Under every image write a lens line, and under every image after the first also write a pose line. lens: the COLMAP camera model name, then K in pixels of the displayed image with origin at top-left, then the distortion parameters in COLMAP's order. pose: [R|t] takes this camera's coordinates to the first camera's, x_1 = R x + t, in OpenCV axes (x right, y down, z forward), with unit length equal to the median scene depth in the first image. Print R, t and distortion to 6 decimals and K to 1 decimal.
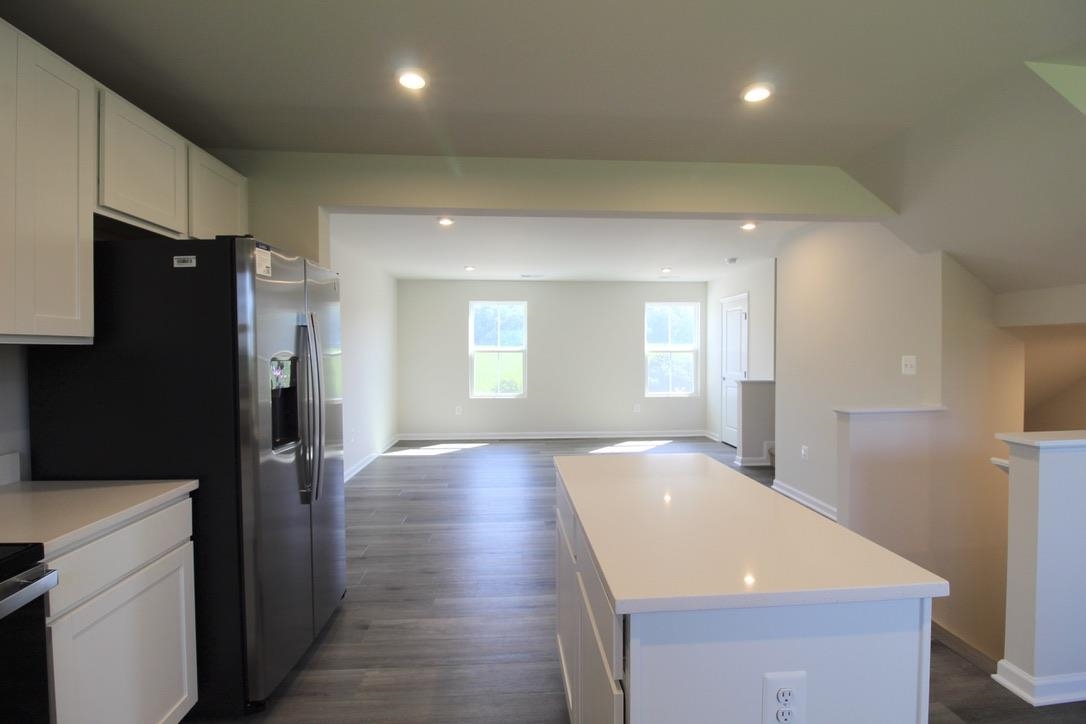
lens RADIAL K [[498.6, 0, 545.5], [0, 498.6, 352.8], [0, 0, 1]] dist [0.002798, -0.013356]
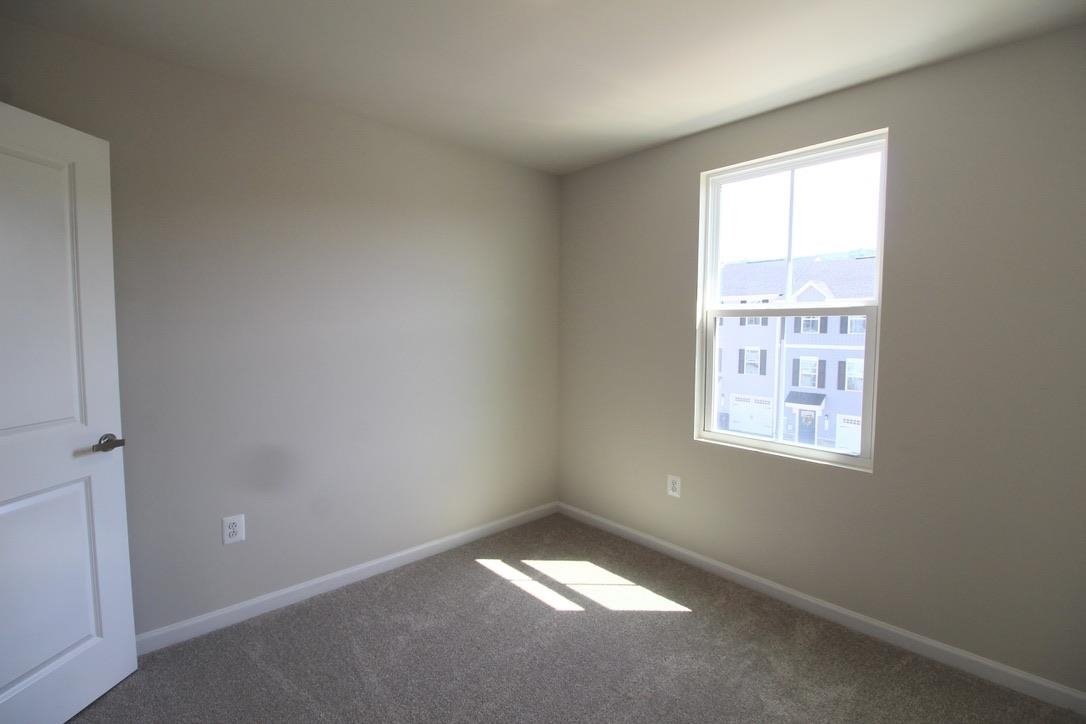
lens RADIAL K [[502.0, 0, 545.2], [0, 502.0, 358.9], [0, 0, 1]] dist [0.001715, -0.015312]
pose [[0.631021, 0.056063, -0.773737, 0.062968], [-0.026436, 0.998360, 0.050778, 0.014818], [0.775315, -0.011588, 0.631469, 0.672041]]
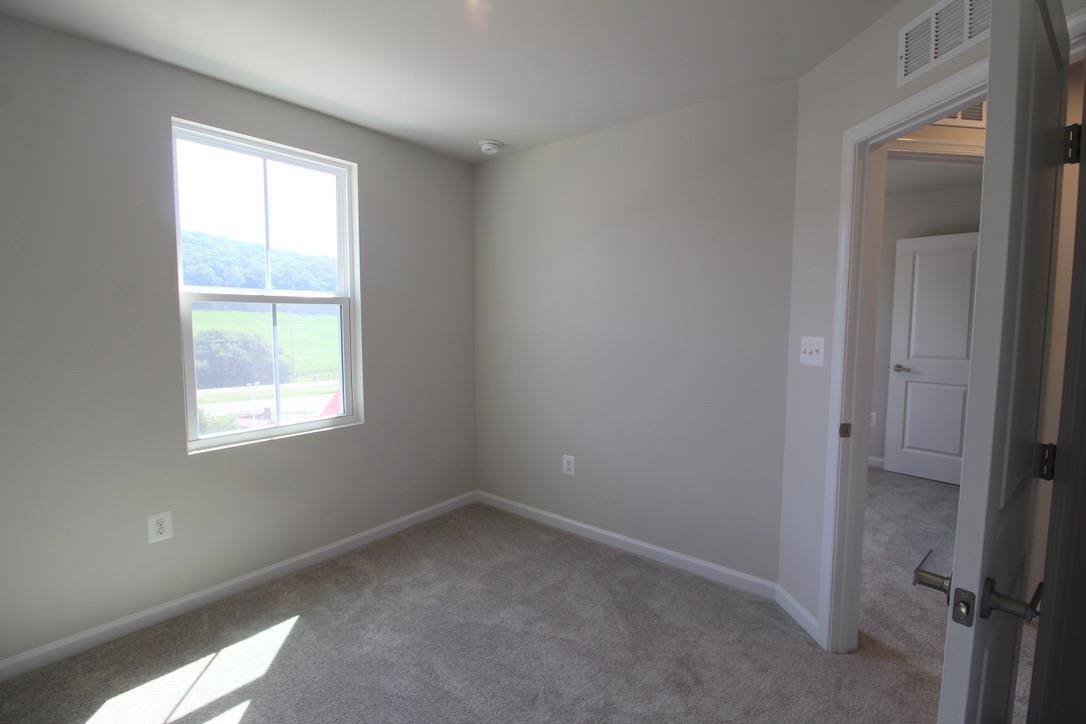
lens RADIAL K [[521.8, 0, 539.0], [0, 521.8, 359.4], [0, 0, 1]] dist [0.001172, 0.000079]
pose [[0.667159, -0.054927, 0.742887, -0.237311], [0.010059, 0.997851, 0.064745, 0.016242], [-0.744847, -0.035723, 0.666278, 0.633891]]
